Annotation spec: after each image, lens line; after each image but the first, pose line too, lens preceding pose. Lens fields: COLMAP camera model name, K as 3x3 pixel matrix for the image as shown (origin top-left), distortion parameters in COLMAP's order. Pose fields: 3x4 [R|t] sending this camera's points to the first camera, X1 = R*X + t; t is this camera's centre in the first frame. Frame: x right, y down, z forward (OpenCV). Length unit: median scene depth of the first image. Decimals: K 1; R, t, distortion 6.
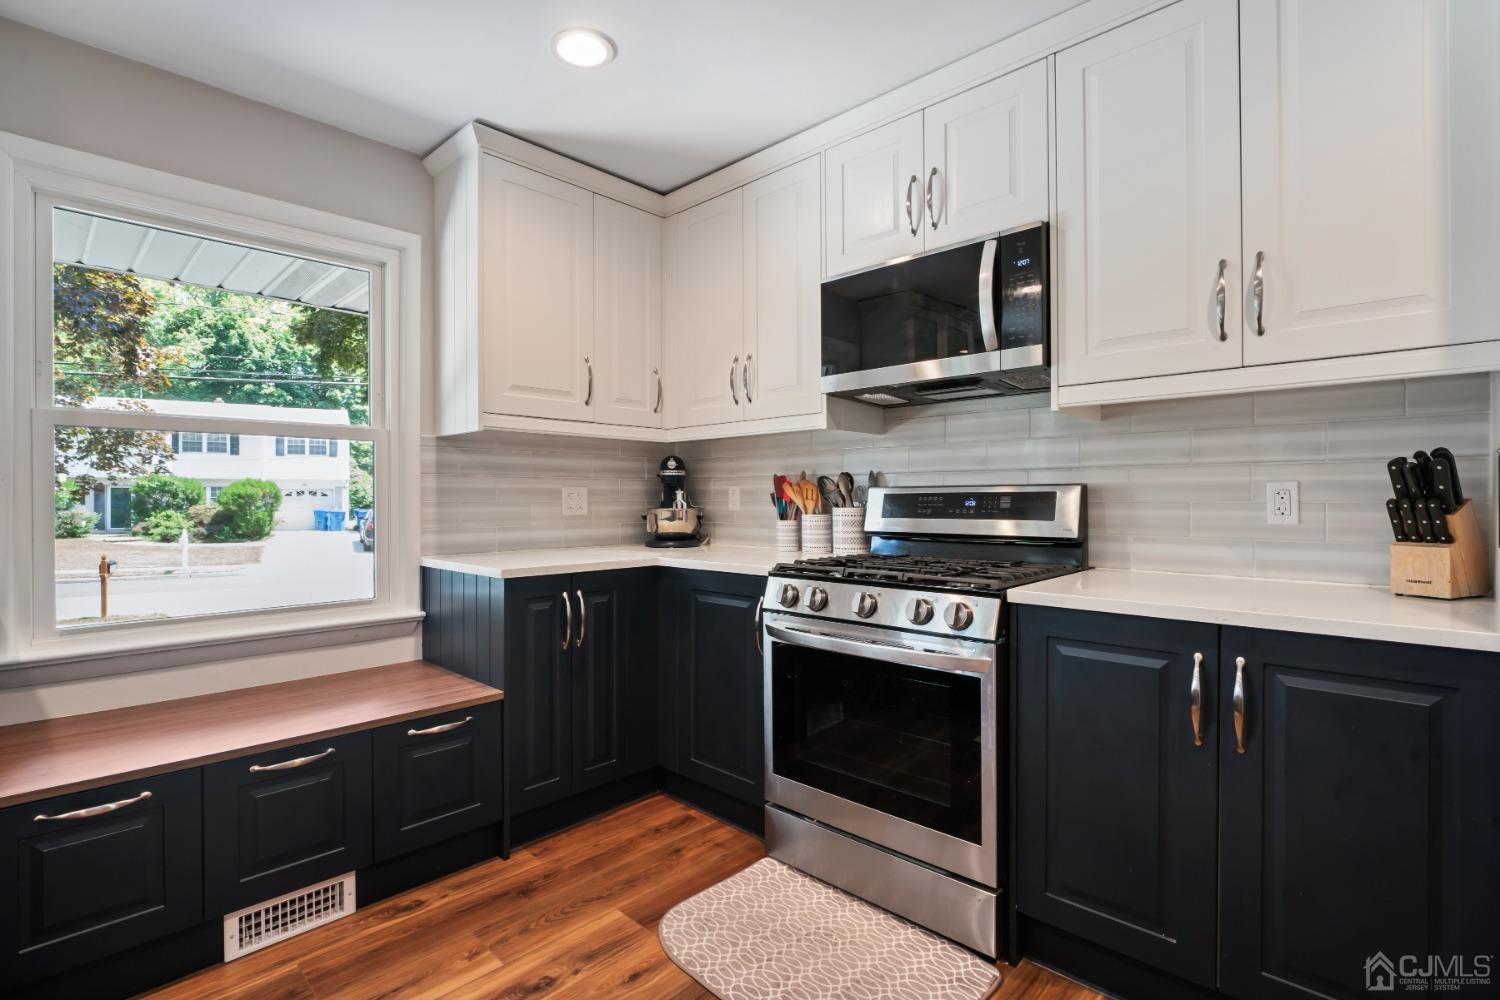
lens RADIAL K [[704.5, 0, 737.1], [0, 704.5, 499.9], [0, 0, 1]] dist [-0.012781, 0.000956]
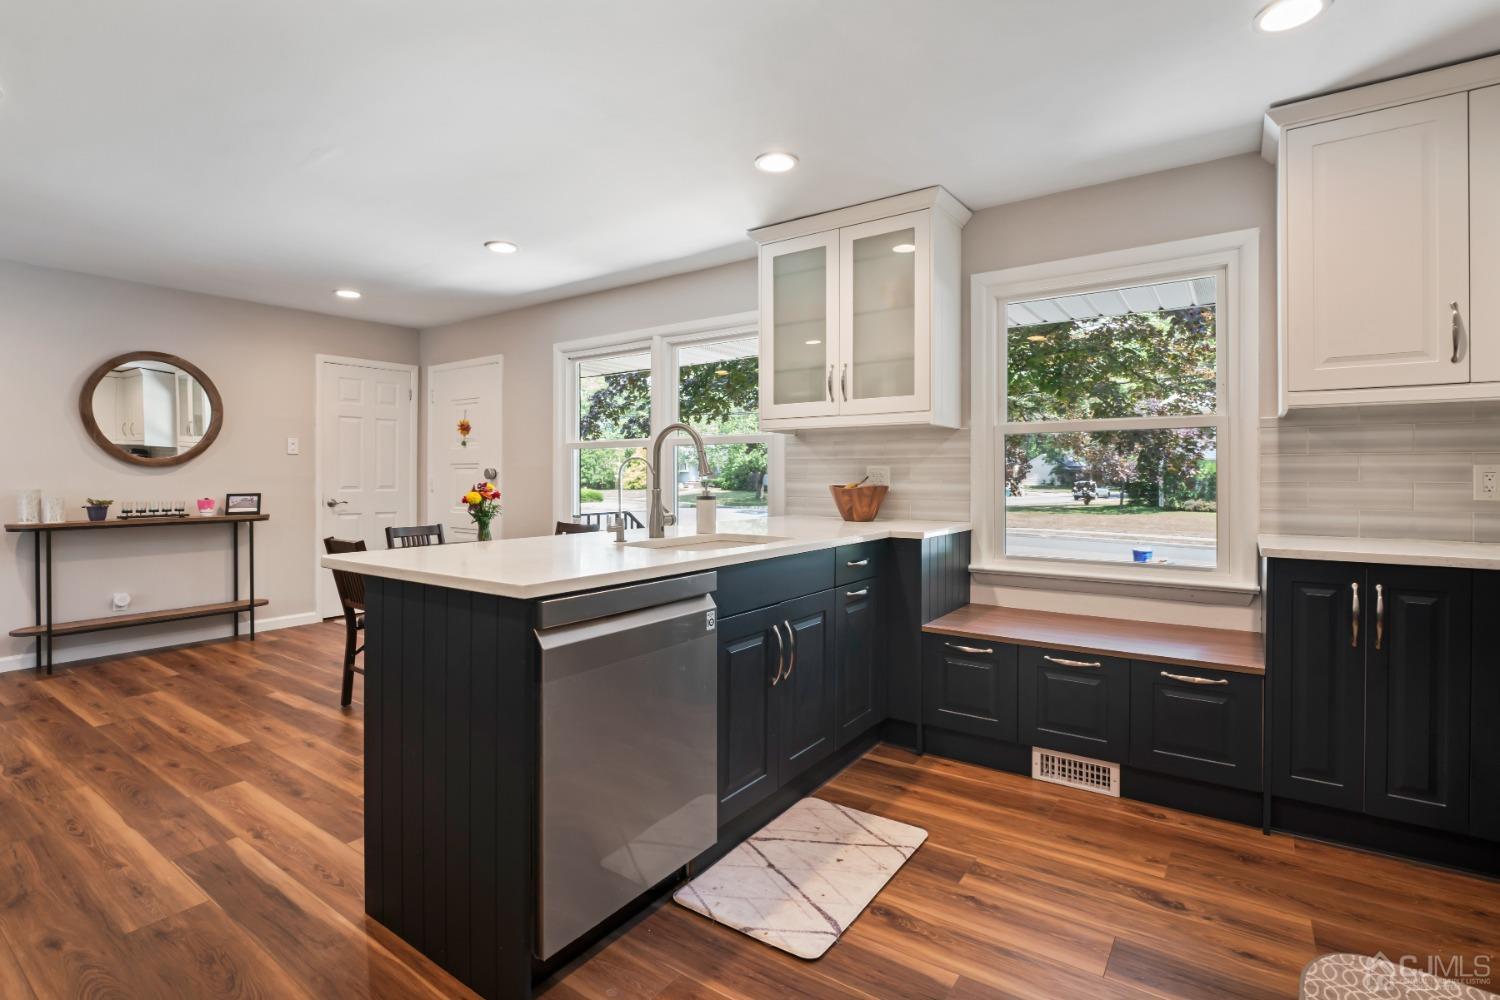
lens RADIAL K [[704.5, 0, 744.0], [0, 704.5, 474.6], [0, 0, 1]] dist [-0.012781, 0.000956]
pose [[0.157750, -0.000132, -0.987479, 0.562061], [-0.003936, 0.999992, -0.000762, -0.004489], [0.987471, 0.004007, 0.157748, 0.095732]]
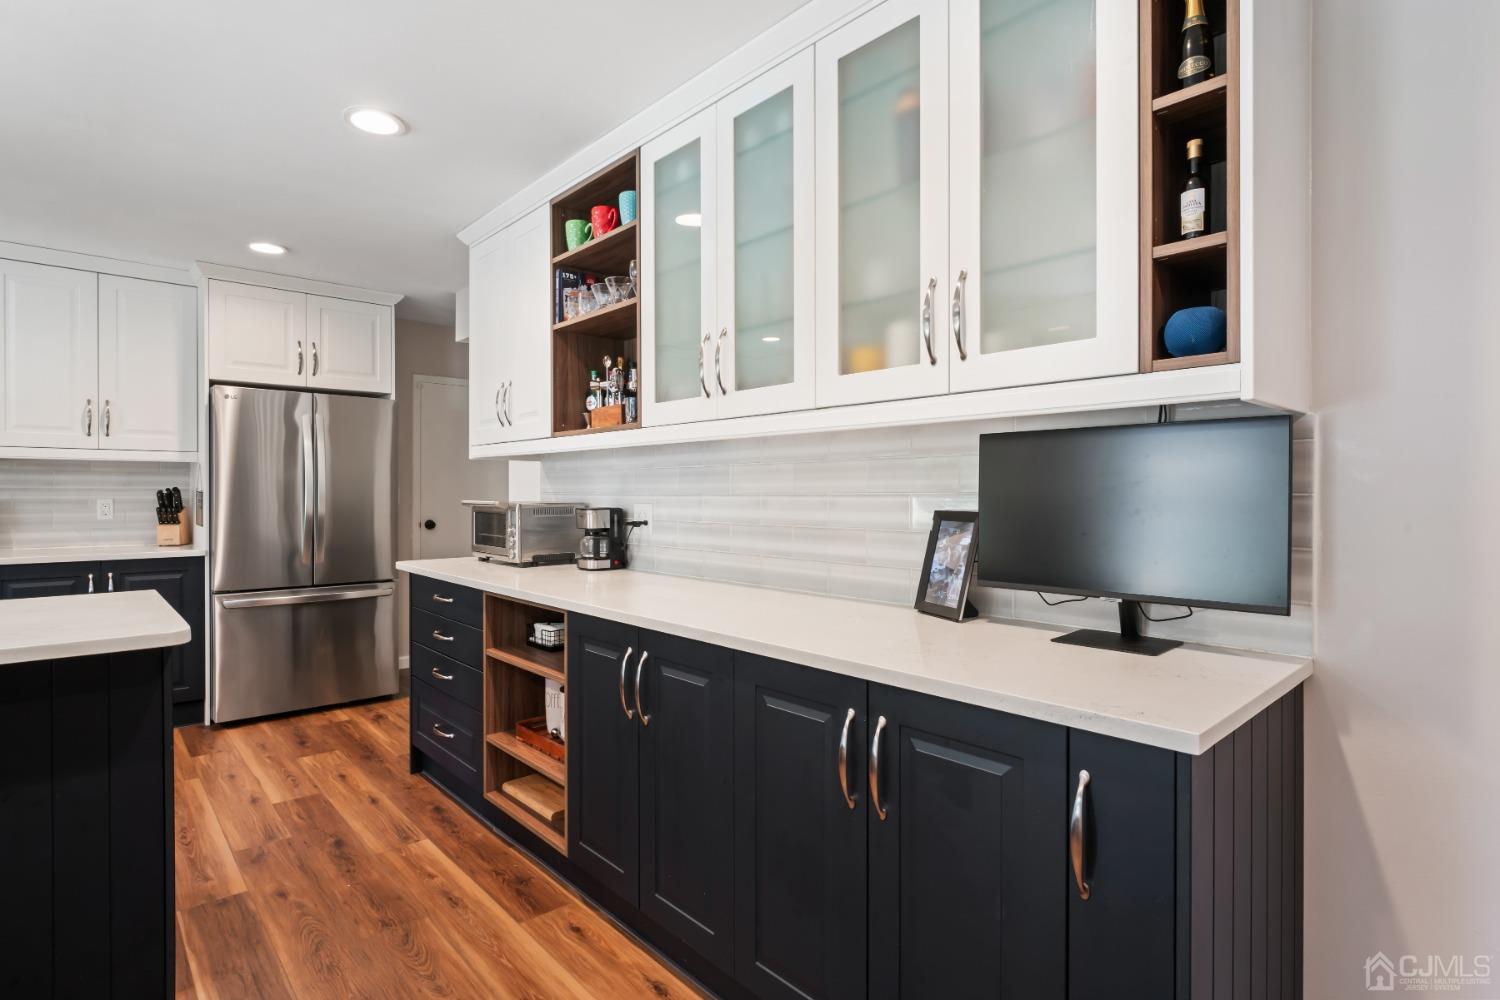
lens RADIAL K [[747.7, 0, 754.2], [0, 747.7, 498.8], [0, 0, 1]] dist [-0.010118, 0.000461]
pose [[0.058492, -0.007492, 0.998260, -1.142741], [0.003314, 0.999968, 0.007311, -0.031261], [-0.998282, 0.002880, 0.058515, -0.922601]]
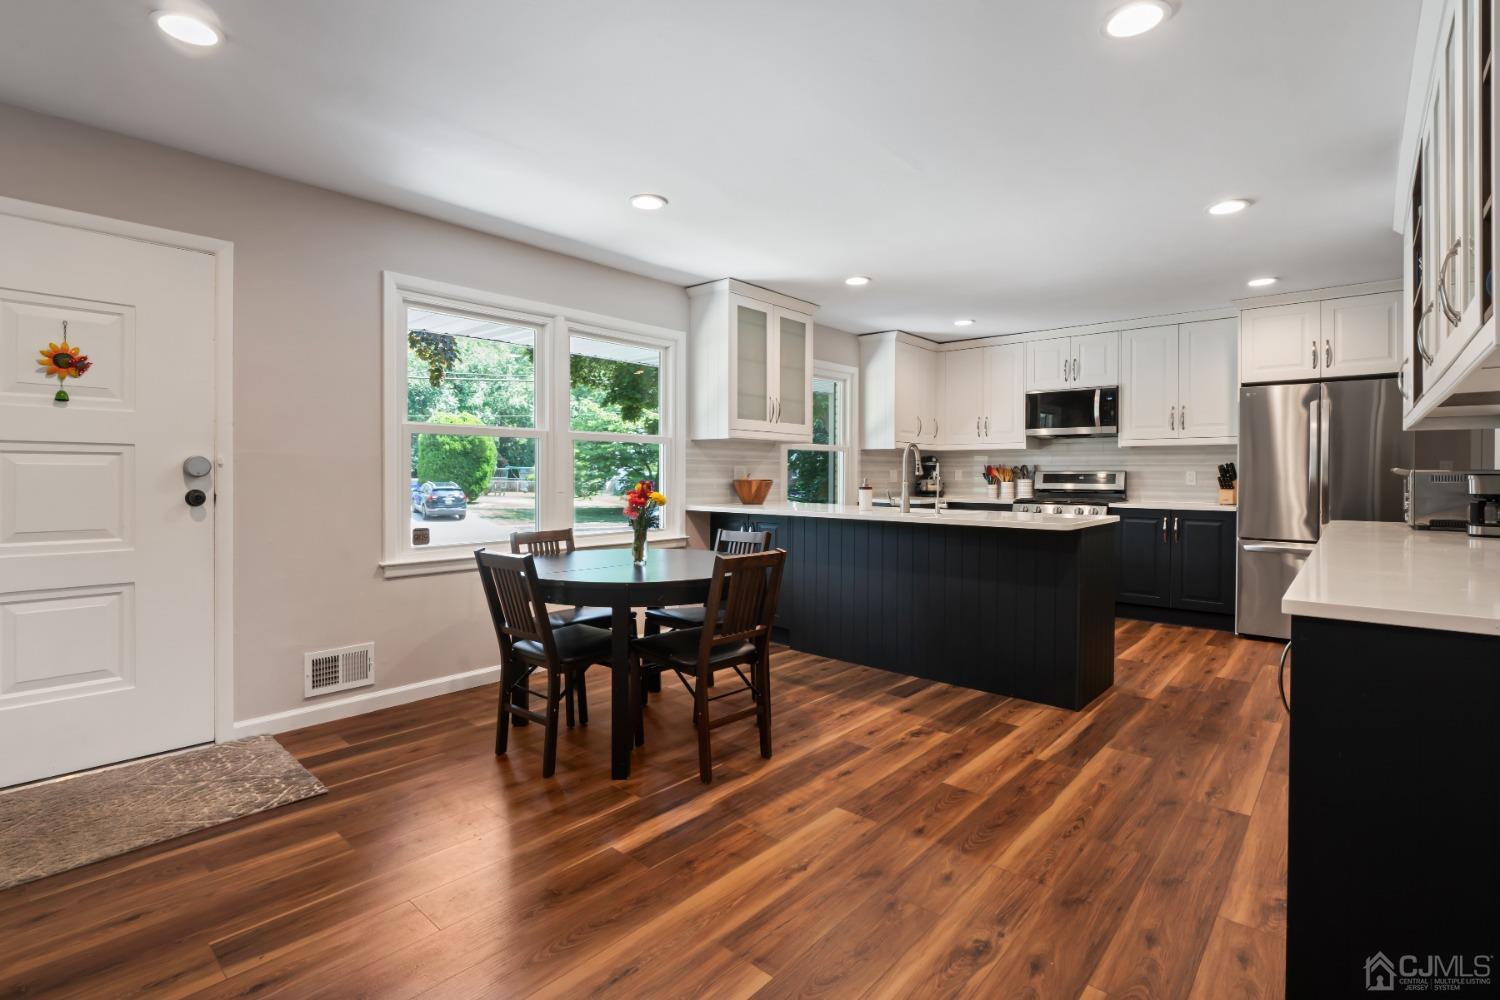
lens RADIAL K [[704.5, 0, 731.9], [0, 704.5, 478.9], [0, 0, 1]] dist [-0.012781, 0.000956]
pose [[0.999304, 0.005268, 0.036936, -1.203771], [-0.005422, 0.999977, 0.004057, 0.006194], [-0.036914, -0.004254, 0.999309, -1.781260]]
